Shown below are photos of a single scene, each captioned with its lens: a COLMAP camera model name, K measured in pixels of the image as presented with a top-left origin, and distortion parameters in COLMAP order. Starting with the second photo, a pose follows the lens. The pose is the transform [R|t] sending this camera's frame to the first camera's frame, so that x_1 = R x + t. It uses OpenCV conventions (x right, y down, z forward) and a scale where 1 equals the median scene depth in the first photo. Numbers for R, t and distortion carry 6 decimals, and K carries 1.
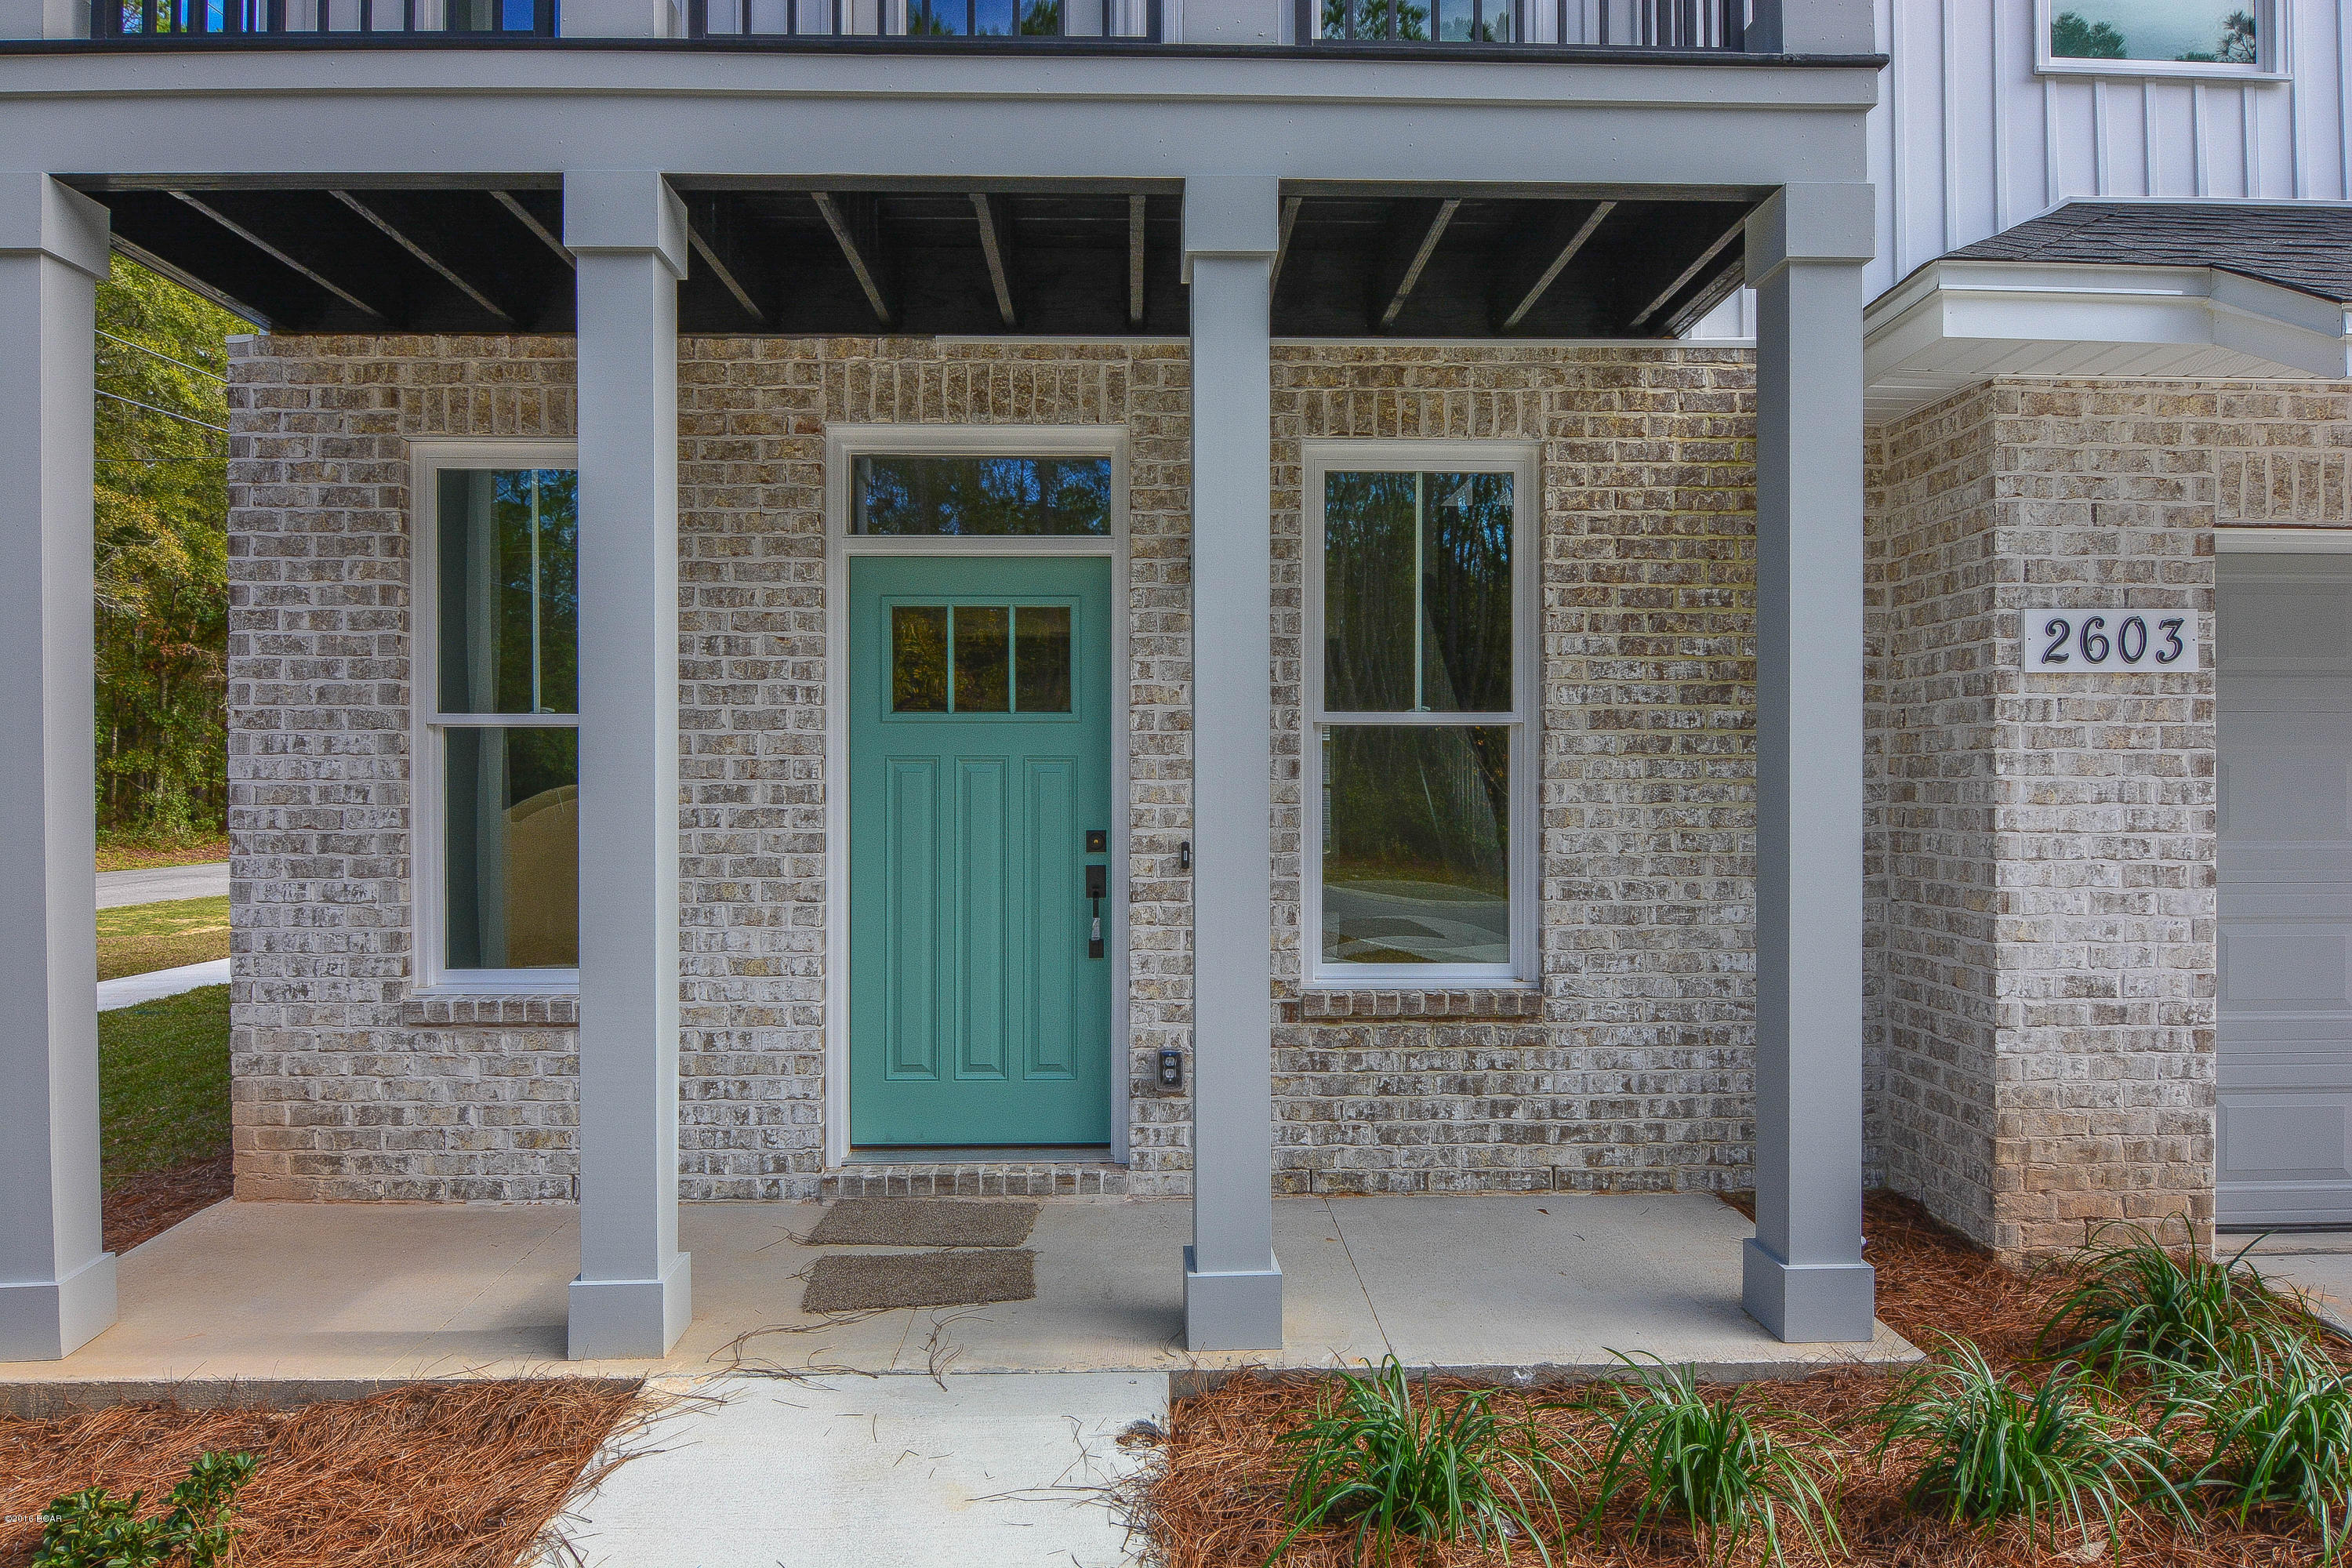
lens RADIAL K [[1419.2, 0, 1176.0], [0, 1419.2, 784.0], [0, 0, 1]] dist [-0.000017, -0.000225]
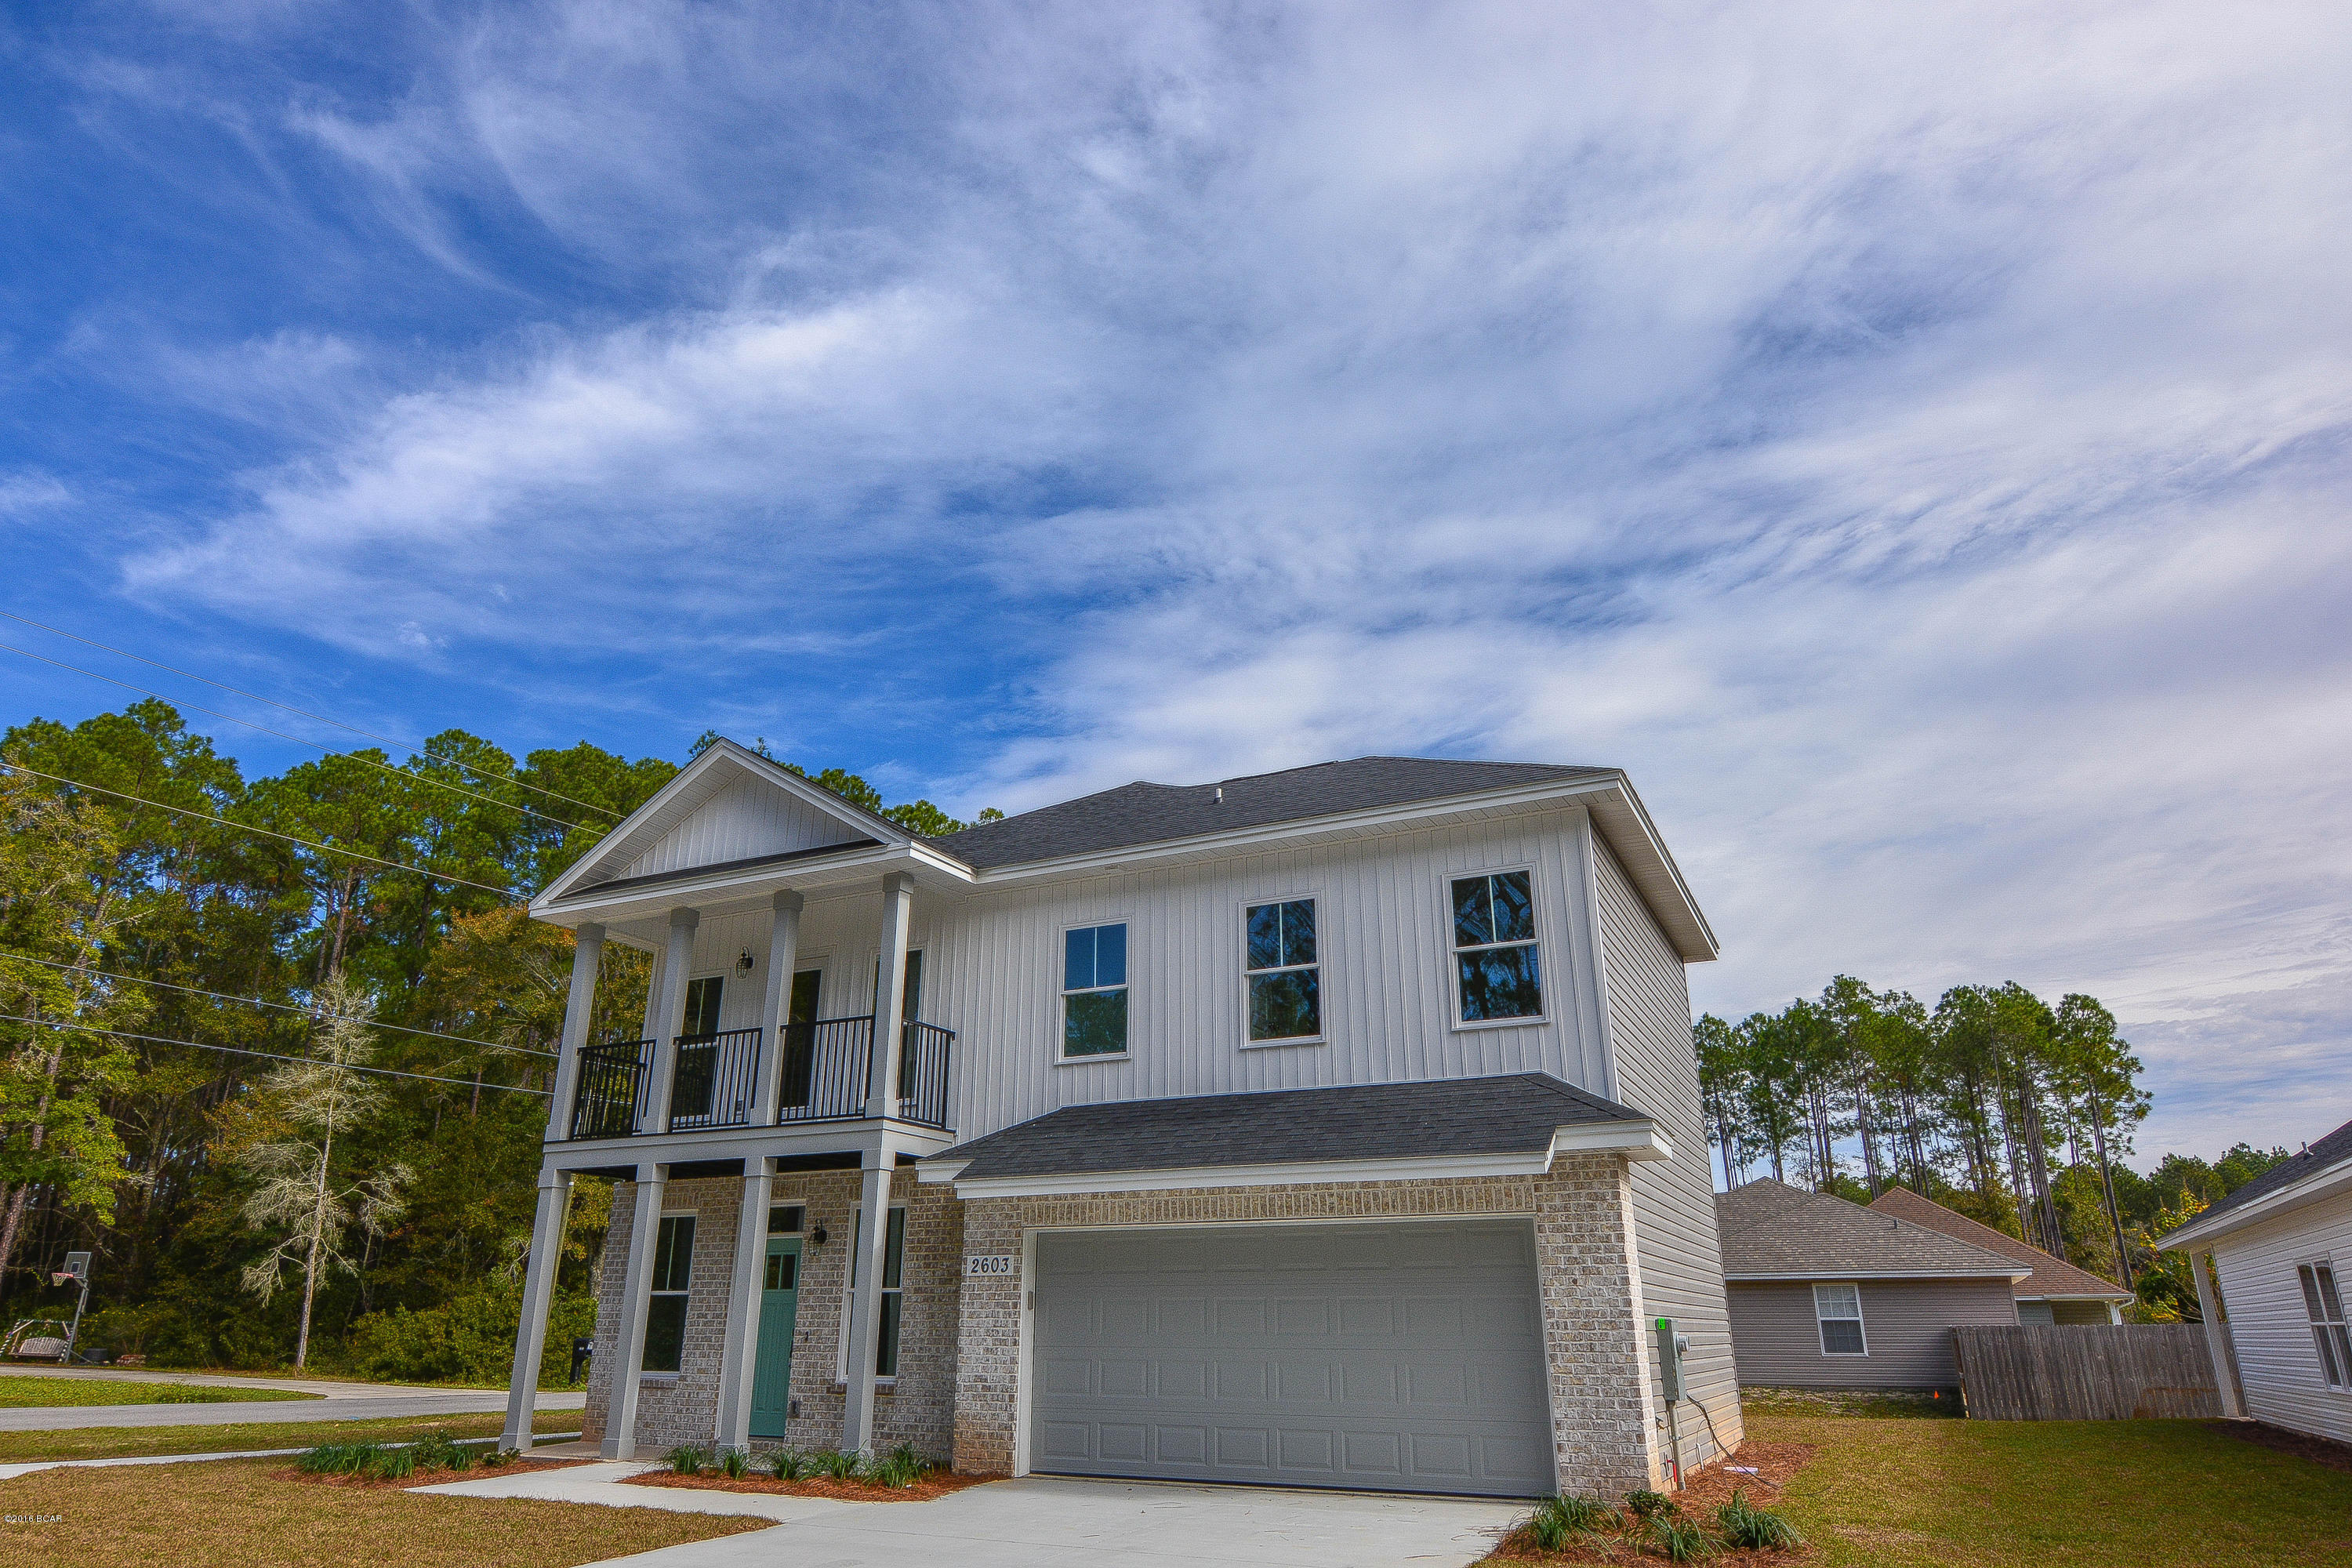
lens RADIAL K [[1419.2, 0, 1176.0], [0, 1419.2, 784.0], [0, 0, 1]] dist [-0.000017, -0.000225]
pose [[0.882988, -0.167049, -0.438665, 2.674706], [-0.000774, 0.934011, -0.357243, 0.032737], [0.469396, 0.315780, 0.824591, -1.875353]]
